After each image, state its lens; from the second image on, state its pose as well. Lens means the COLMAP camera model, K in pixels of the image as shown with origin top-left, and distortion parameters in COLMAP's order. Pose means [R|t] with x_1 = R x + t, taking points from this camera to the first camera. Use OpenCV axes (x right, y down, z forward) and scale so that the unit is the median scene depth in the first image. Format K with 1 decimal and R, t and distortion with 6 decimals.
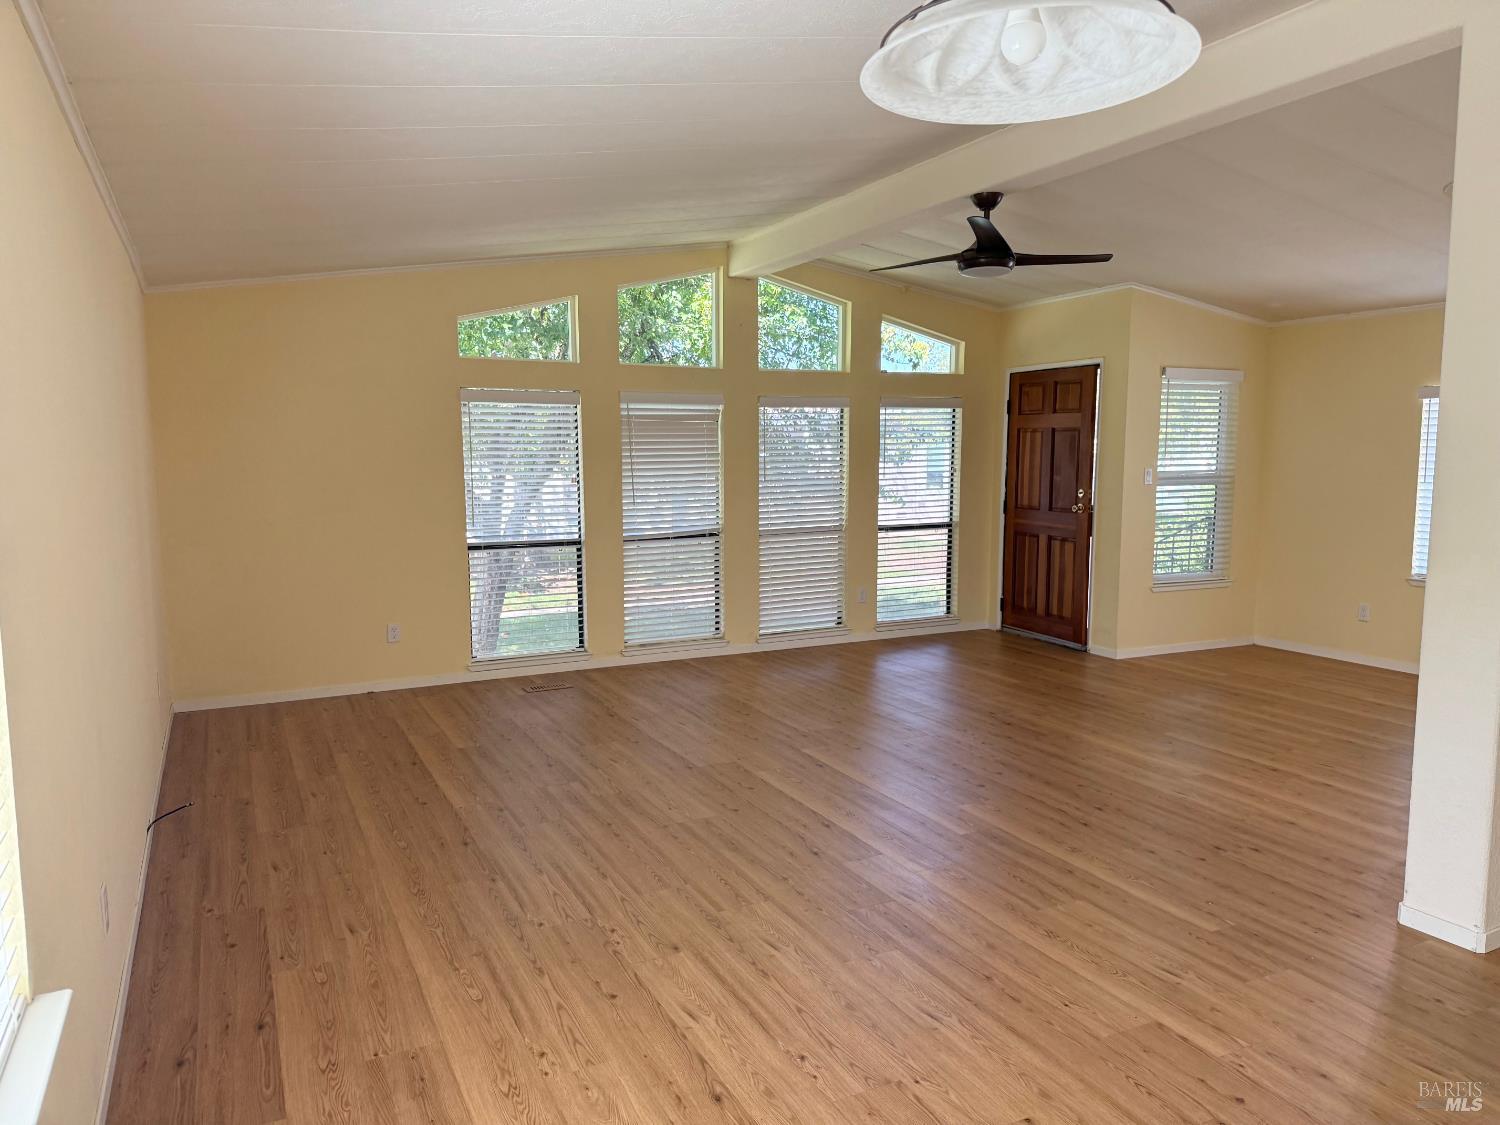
lens RADIAL K [[1066.5, 0, 750.0], [0, 1066.5, 562.5], [0, 0, 1]] dist [0.027948, -0.022809]
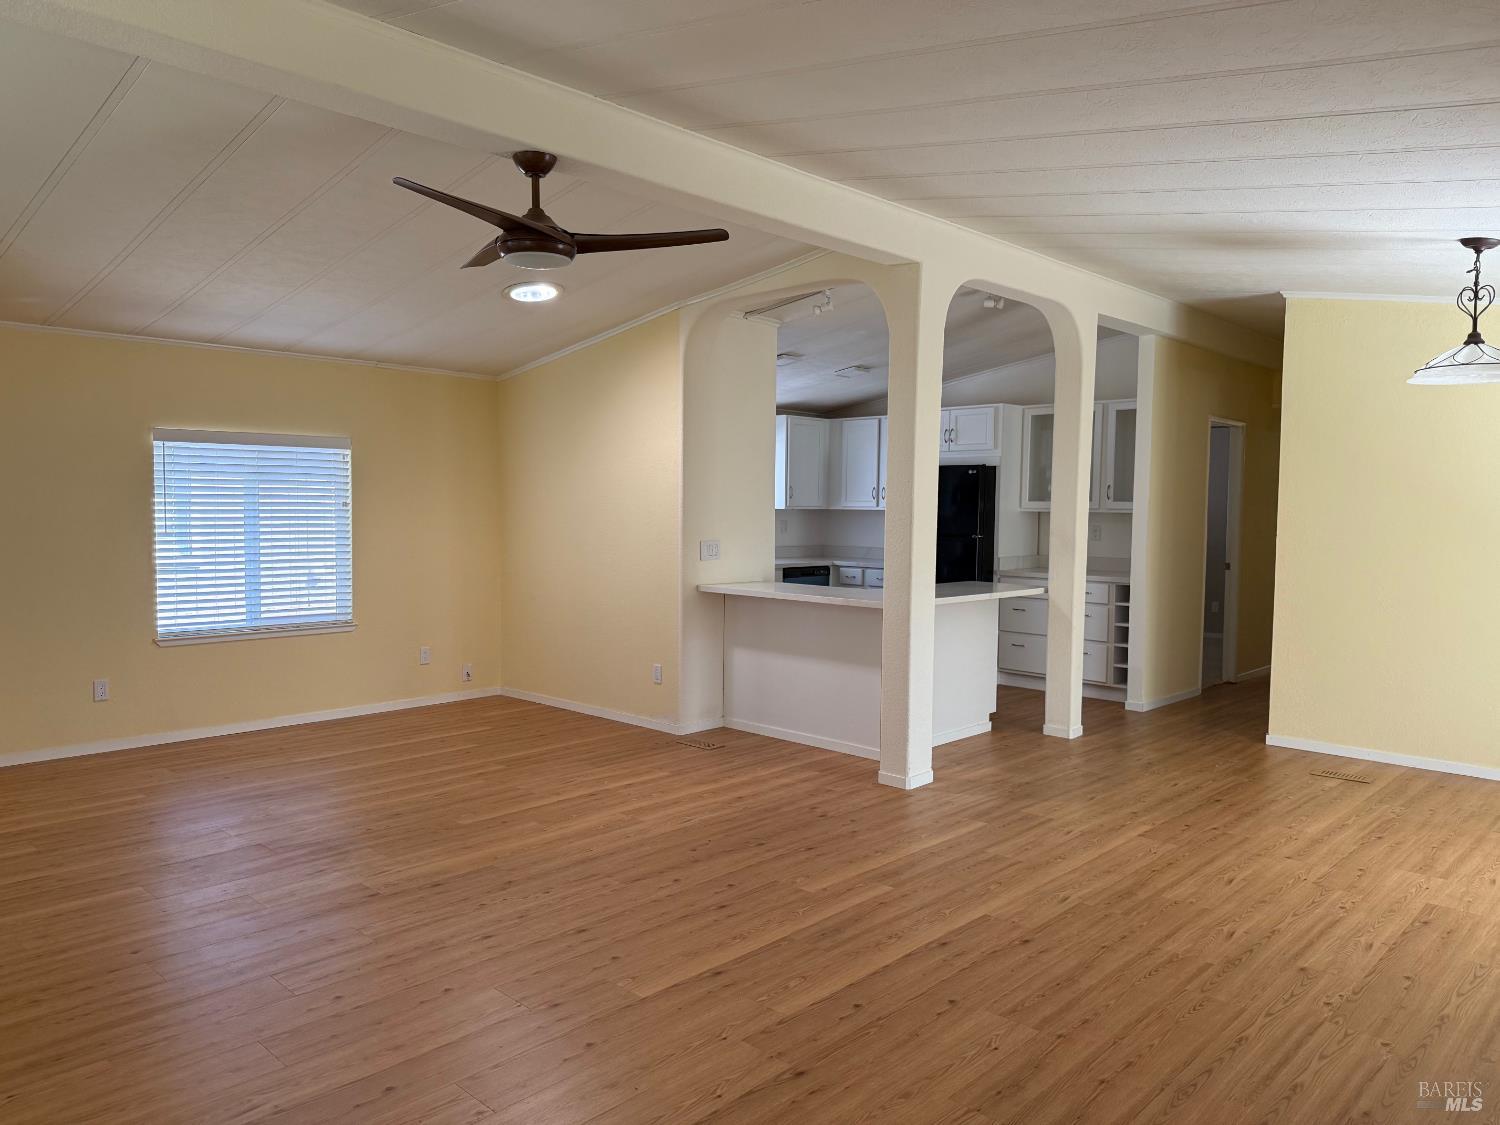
lens RADIAL K [[1066.5, 0, 750.0], [0, 1066.5, 562.5], [0, 0, 1]] dist [0.027948, -0.022809]
pose [[-0.351009, -0.066662, 0.933996, -0.773819], [0.080363, 0.991638, 0.100977, -0.185397], [-0.932917, 0.110502, -0.342717, 1.654552]]
